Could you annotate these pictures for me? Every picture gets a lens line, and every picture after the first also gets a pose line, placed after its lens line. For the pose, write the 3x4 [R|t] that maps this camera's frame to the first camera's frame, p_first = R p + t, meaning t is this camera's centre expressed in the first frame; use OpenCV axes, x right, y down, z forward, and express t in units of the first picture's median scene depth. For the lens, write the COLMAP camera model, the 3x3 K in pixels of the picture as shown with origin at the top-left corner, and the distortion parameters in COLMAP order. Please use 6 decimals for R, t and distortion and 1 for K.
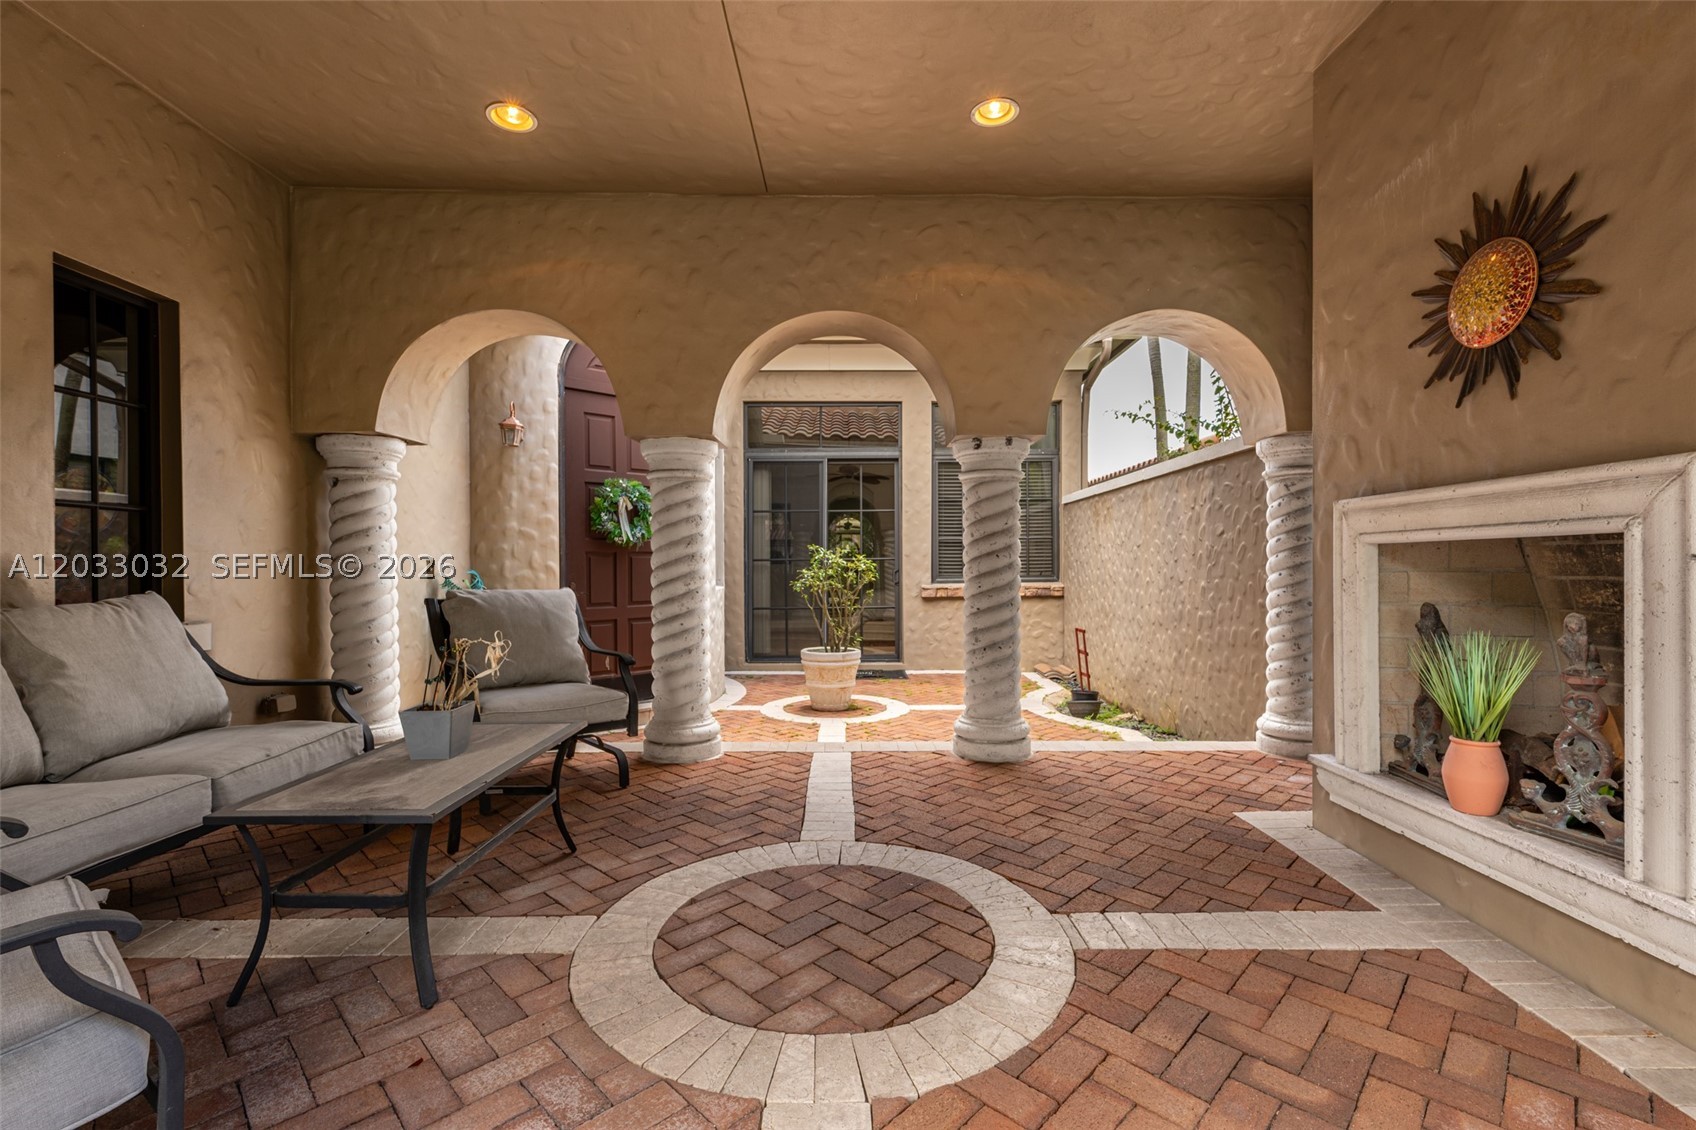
lens RADIAL K [[725.8, 0, 845.2], [0, 725.8, 567.8], [0, 0, 1]] dist [-0.001011, -0.000411]
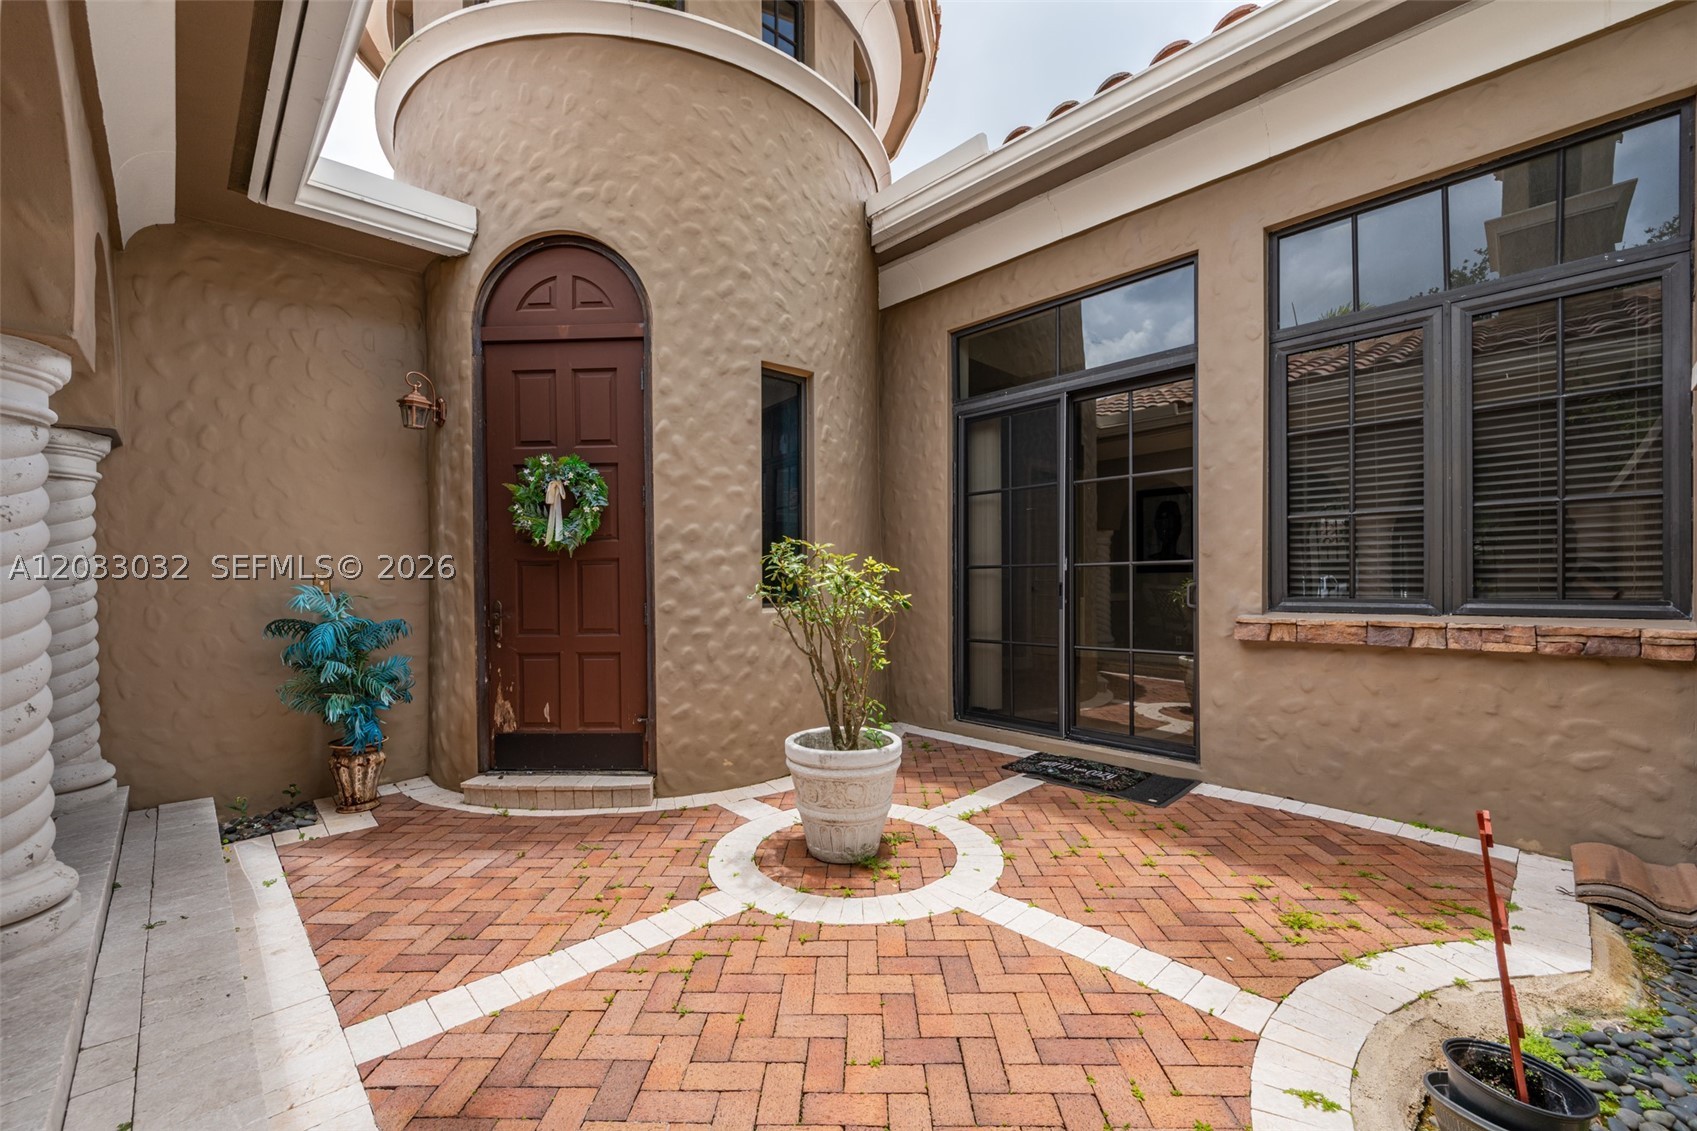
lens RADIAL K [[701.5, 0, 850.3], [0, 701.5, 570.3], [0, 0, 1]] dist [-0.001502, -0.000069]
pose [[0.703132, -0.001511, -0.711058, 0.363442], [0.002270, 0.999997, 0.000120, -0.009535], [0.711056, -0.001698, 0.703134, 0.685788]]
